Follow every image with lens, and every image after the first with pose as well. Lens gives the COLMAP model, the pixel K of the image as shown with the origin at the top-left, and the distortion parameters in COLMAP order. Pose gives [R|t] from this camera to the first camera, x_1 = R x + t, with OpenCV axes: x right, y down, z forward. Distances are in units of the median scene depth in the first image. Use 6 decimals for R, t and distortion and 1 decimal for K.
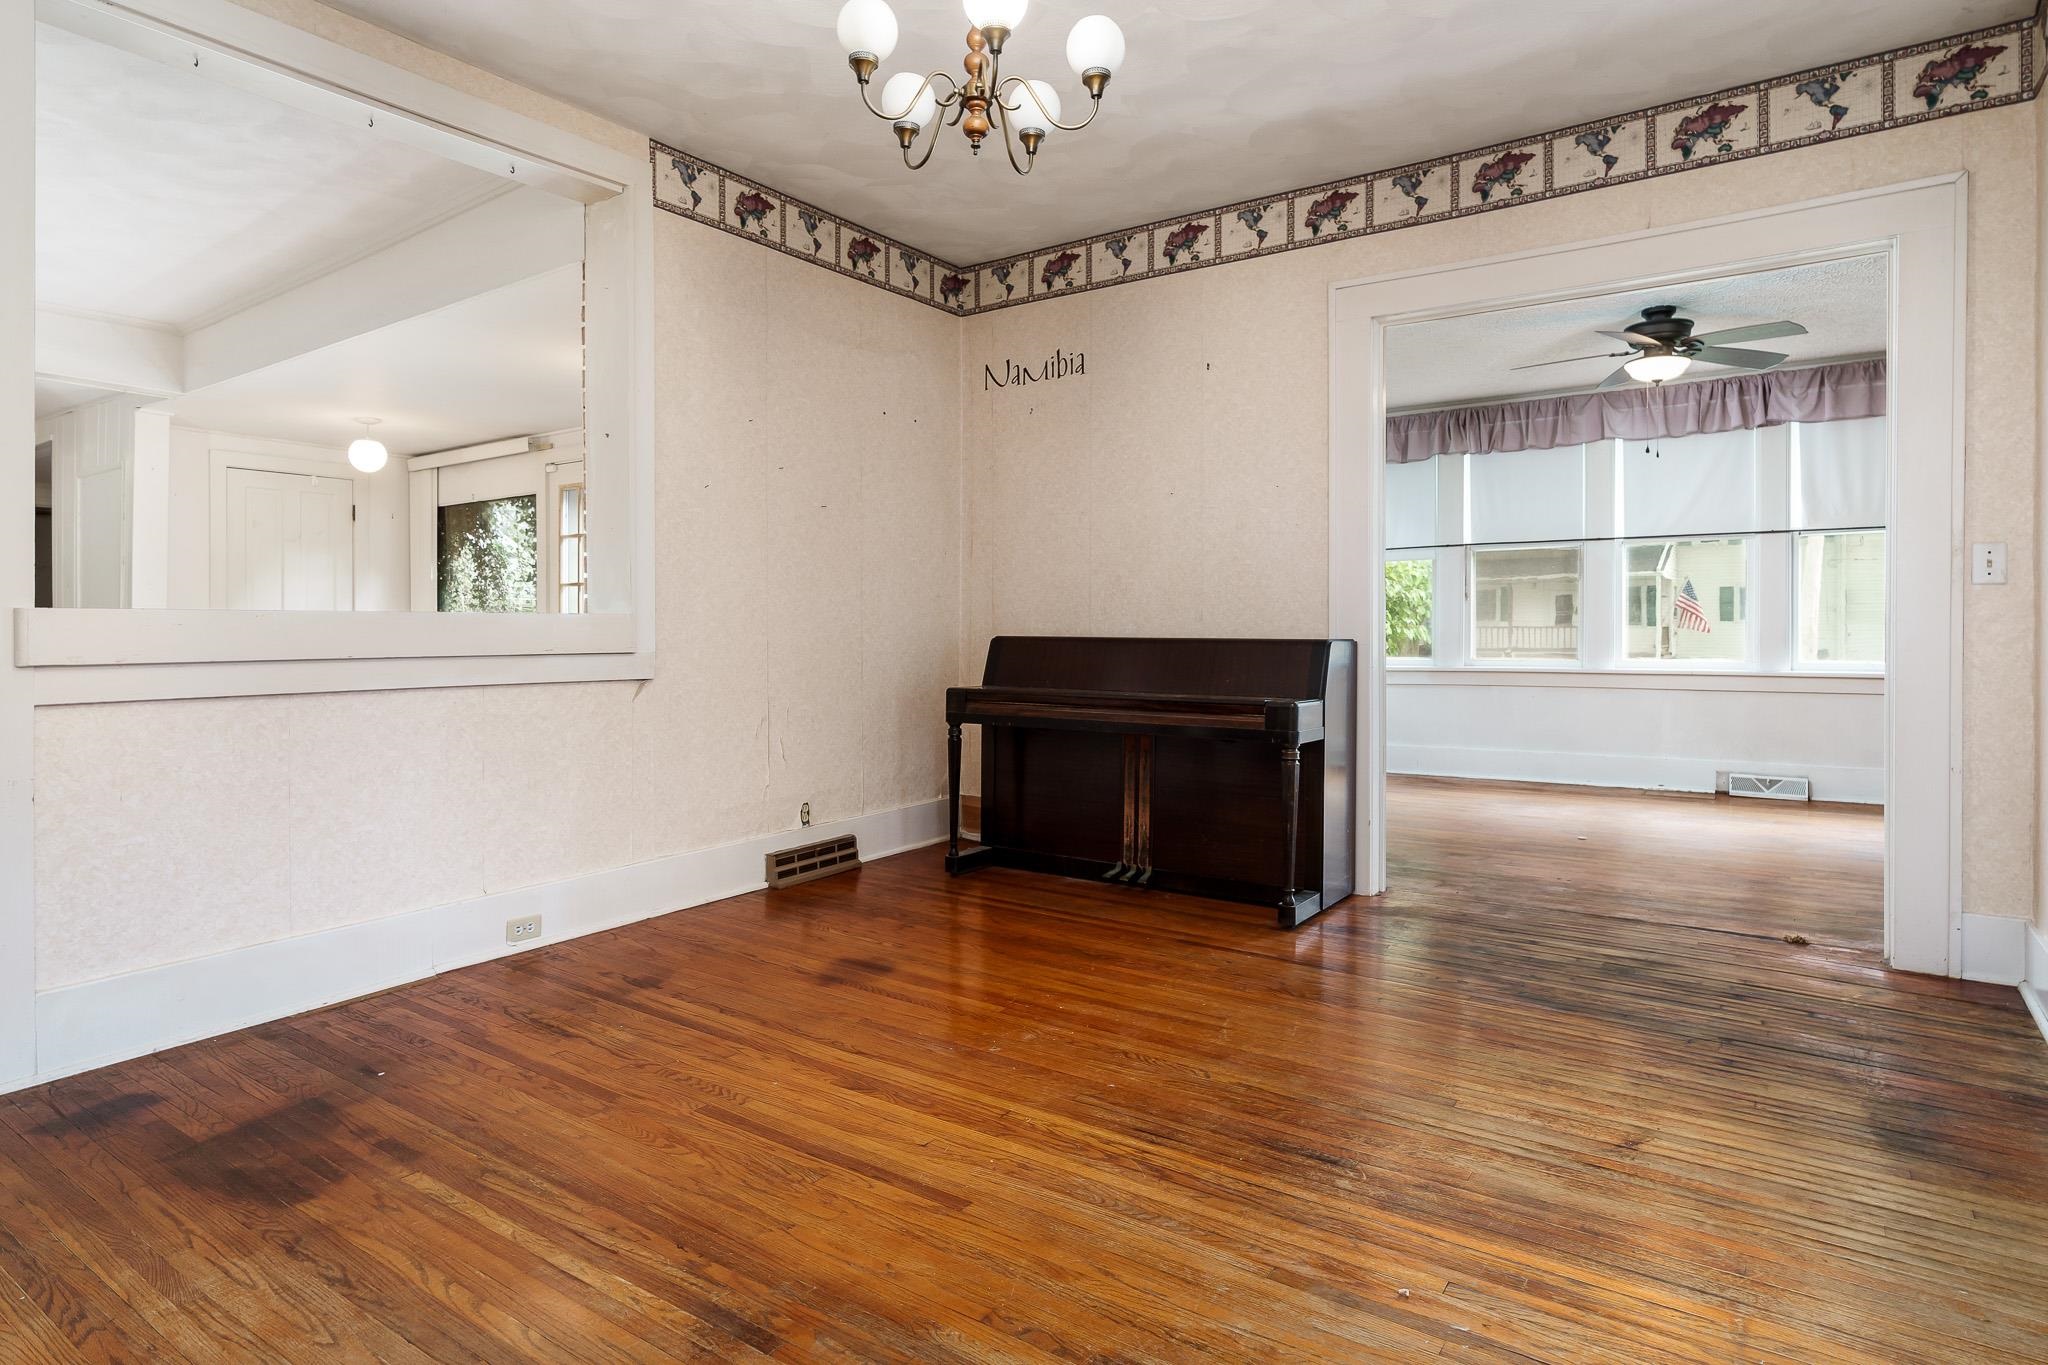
lens RADIAL K [[1133.2, 0, 1016.4], [0, 1133.2, 638.4], [0, 0, 1]] dist [-0.003542, 0.001744]
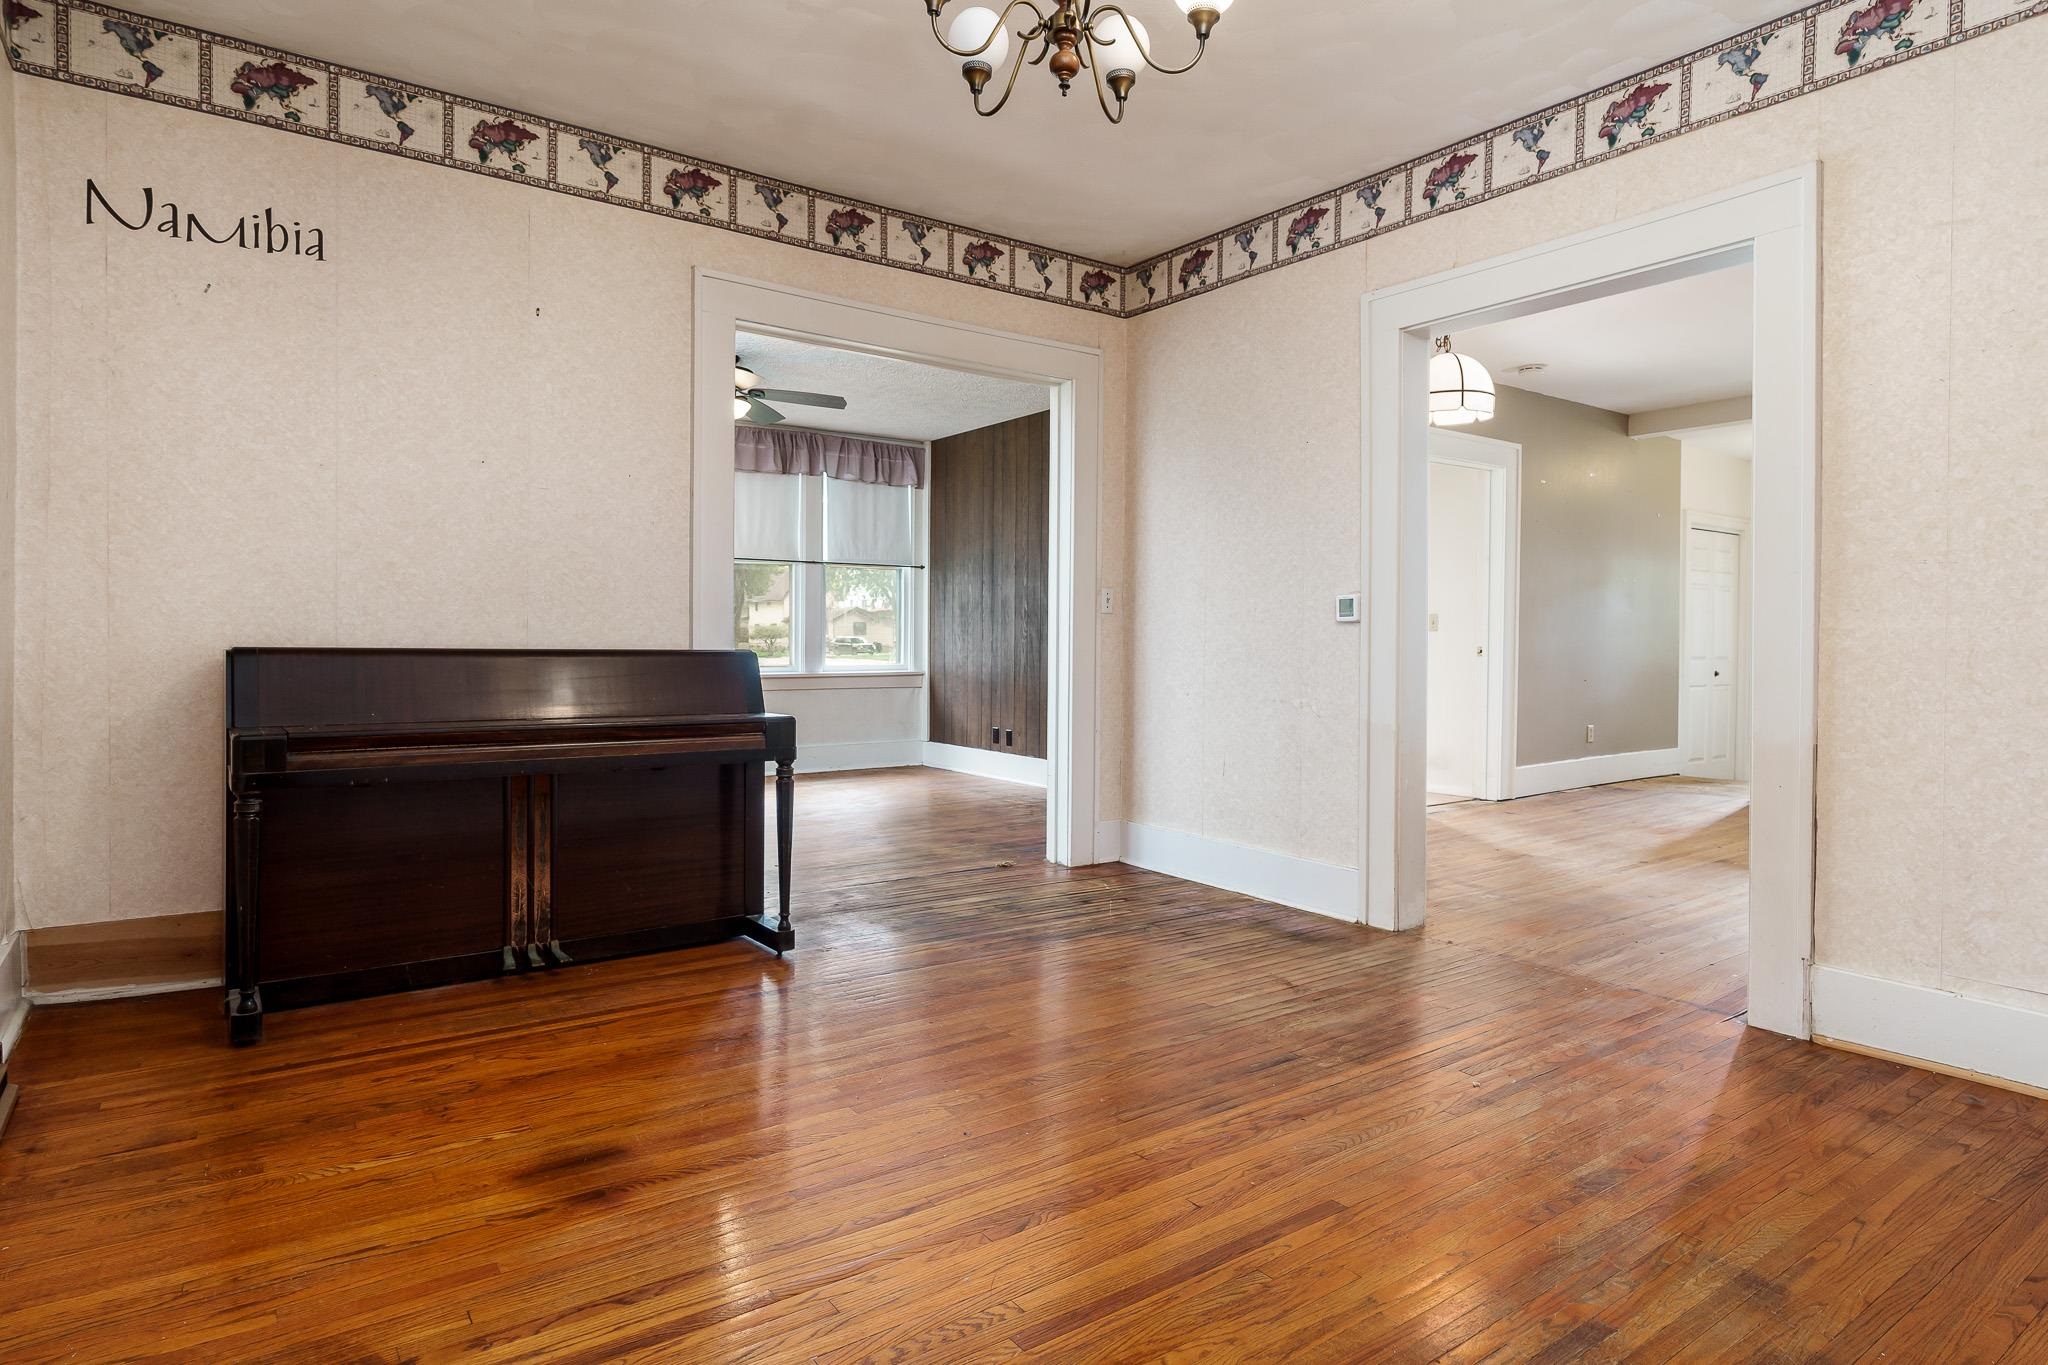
lens RADIAL K [[1129.3, 0, 1029.9], [0, 1129.3, 665.3], [0, 0, 1]] dist [-0.004581, -0.000077]
pose [[0.327434, -0.017726, 0.944708, -0.596756], [0.001080, 0.999830, 0.018386, -0.004027], [-0.944873, -0.005000, 0.327398, 0.506996]]
